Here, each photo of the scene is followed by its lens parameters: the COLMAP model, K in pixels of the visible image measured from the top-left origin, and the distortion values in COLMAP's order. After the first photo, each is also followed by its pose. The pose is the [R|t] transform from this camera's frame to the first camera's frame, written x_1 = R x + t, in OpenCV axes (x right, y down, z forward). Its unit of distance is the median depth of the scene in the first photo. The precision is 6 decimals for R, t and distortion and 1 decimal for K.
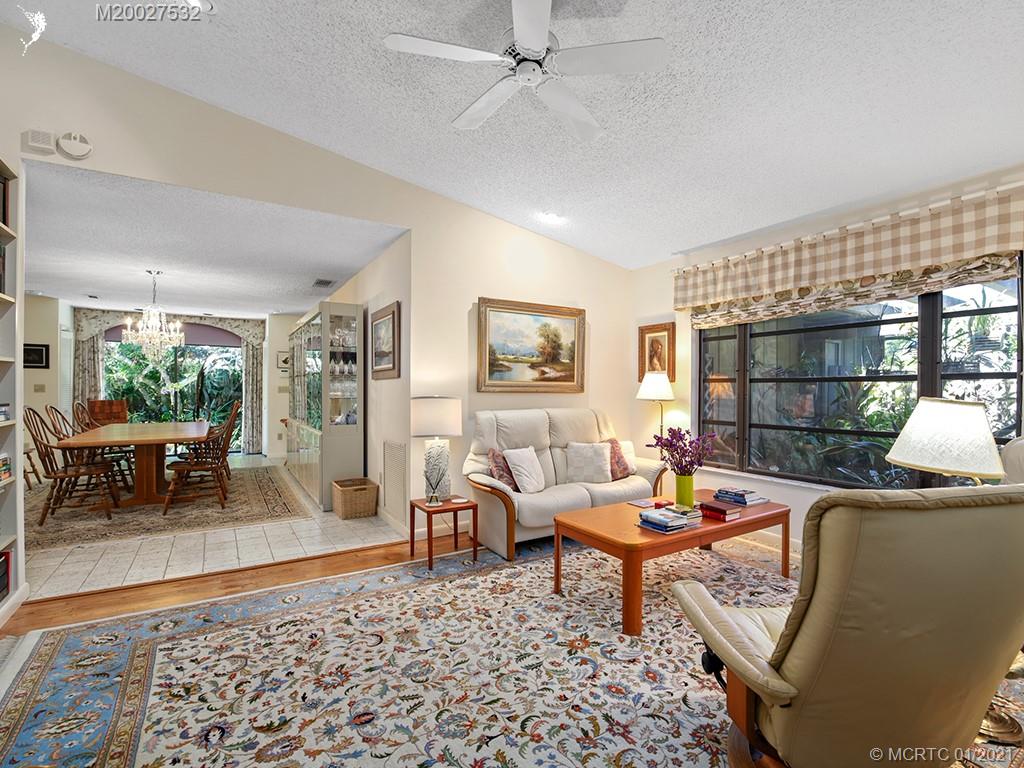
lens RADIAL K [[494.9, 0, 518.4], [0, 494.9, 386.3], [0, 0, 1]] dist [-0.001912, -0.006559]
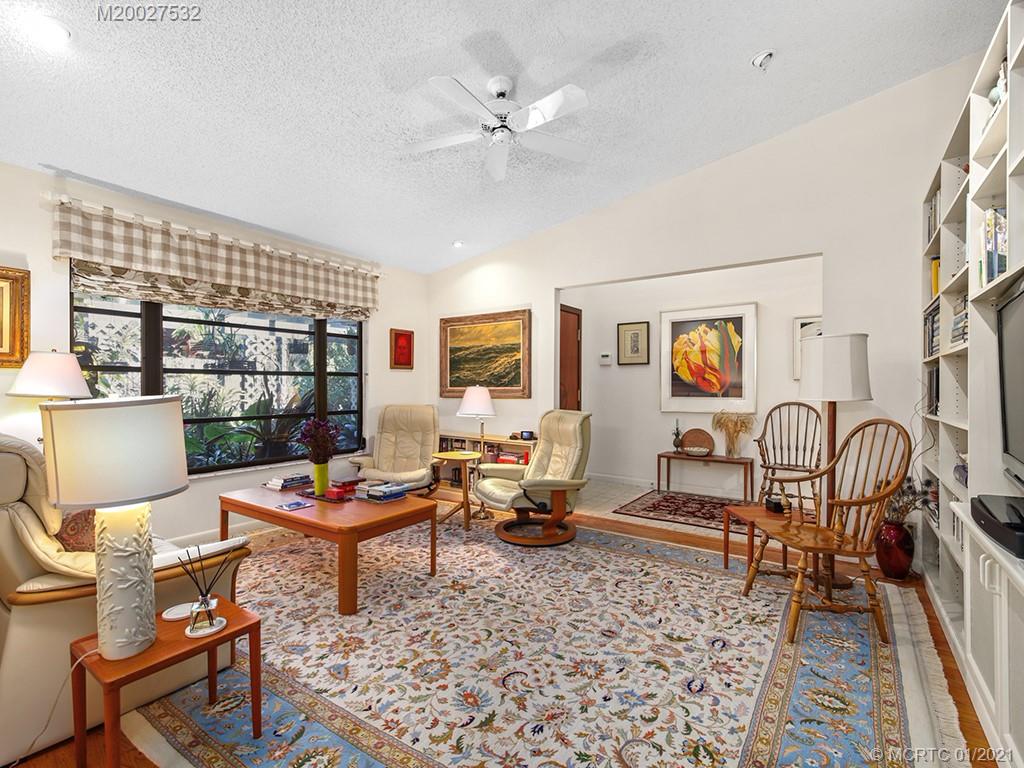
lens RADIAL K [[494.9, 0, 514.0], [0, 494.9, 386.5], [0, 0, 1]] dist [-0.001912, -0.006559]
pose [[-0.412786, -0.000930, 0.910827, -1.244323], [0.001501, 0.999997, 0.001701, -0.013587], [-0.910827, 0.002070, -0.412784, 1.545461]]
